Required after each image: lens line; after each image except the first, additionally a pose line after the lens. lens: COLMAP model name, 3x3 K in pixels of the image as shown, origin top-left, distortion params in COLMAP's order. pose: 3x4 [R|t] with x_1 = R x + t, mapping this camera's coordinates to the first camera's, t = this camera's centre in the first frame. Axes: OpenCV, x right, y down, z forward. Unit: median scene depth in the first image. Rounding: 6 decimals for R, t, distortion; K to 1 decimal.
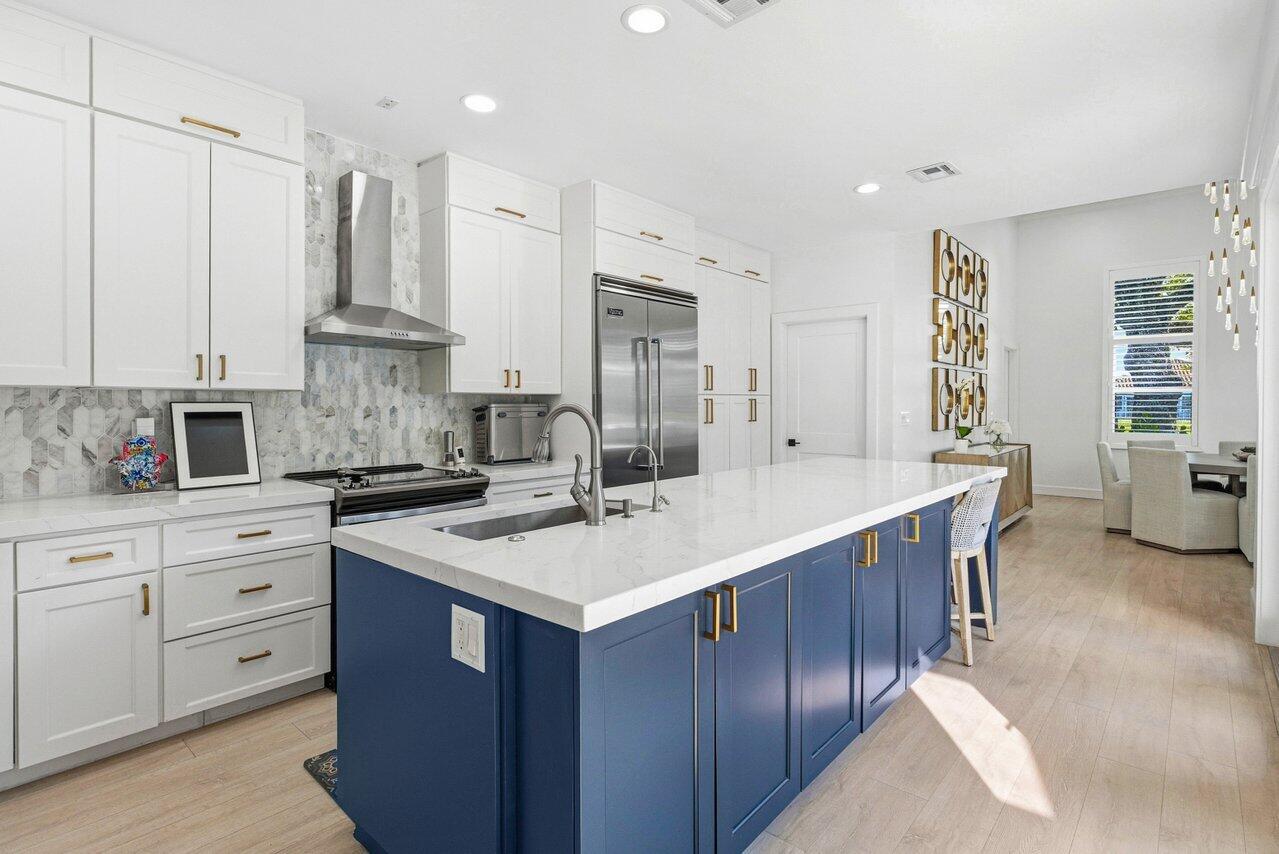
lens RADIAL K [[640.9, 0, 640.7], [0, 640.9, 417.2], [0, 0, 1]] dist [0.003267, 0.000166]
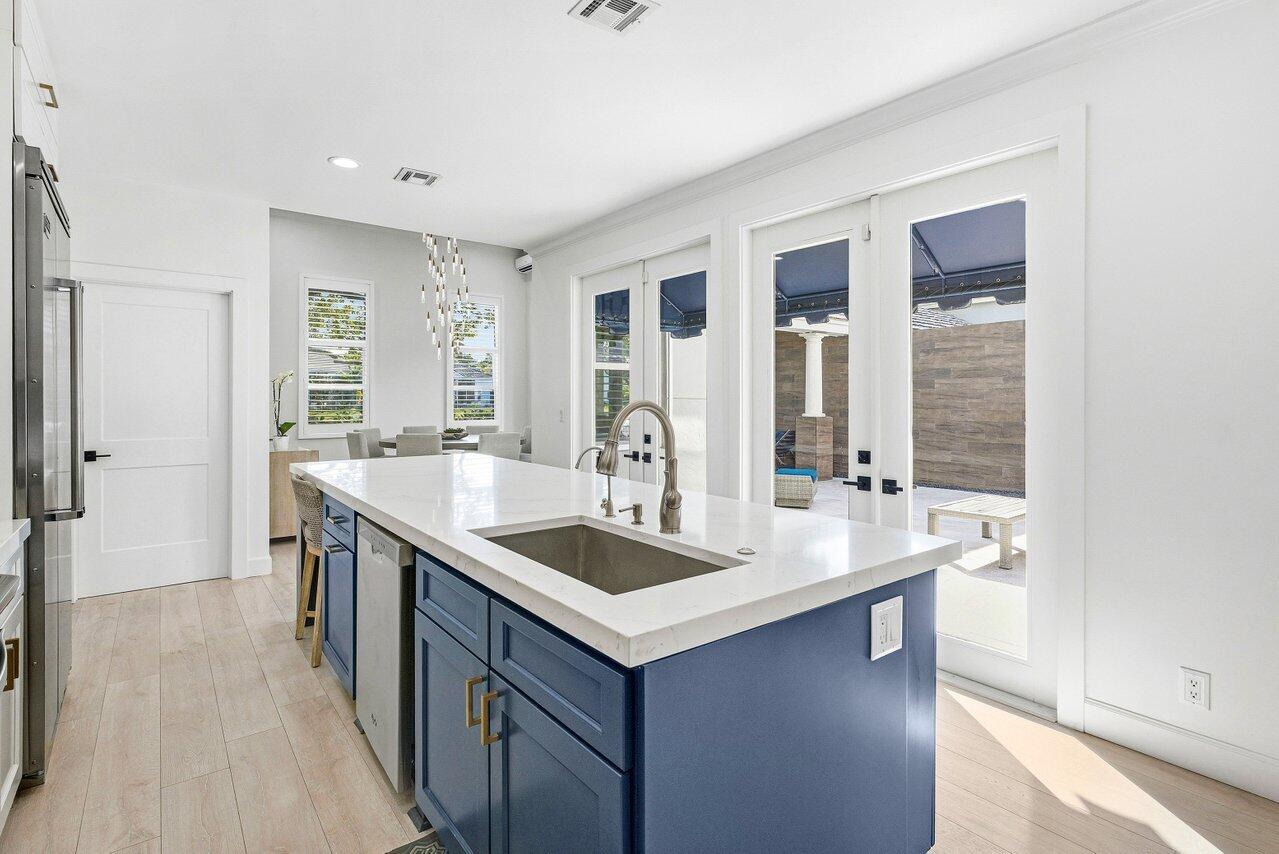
lens RADIAL K [[640.9, 0, 640.7], [0, 640.9, 417.2], [0, 0, 1]] dist [0.003267, 0.000166]
pose [[0.196396, -0.026863, 0.980157, -0.359282], [0.016514, 0.999573, 0.024086, -0.007193], [-0.980386, 0.011456, 0.196756, 0.313750]]
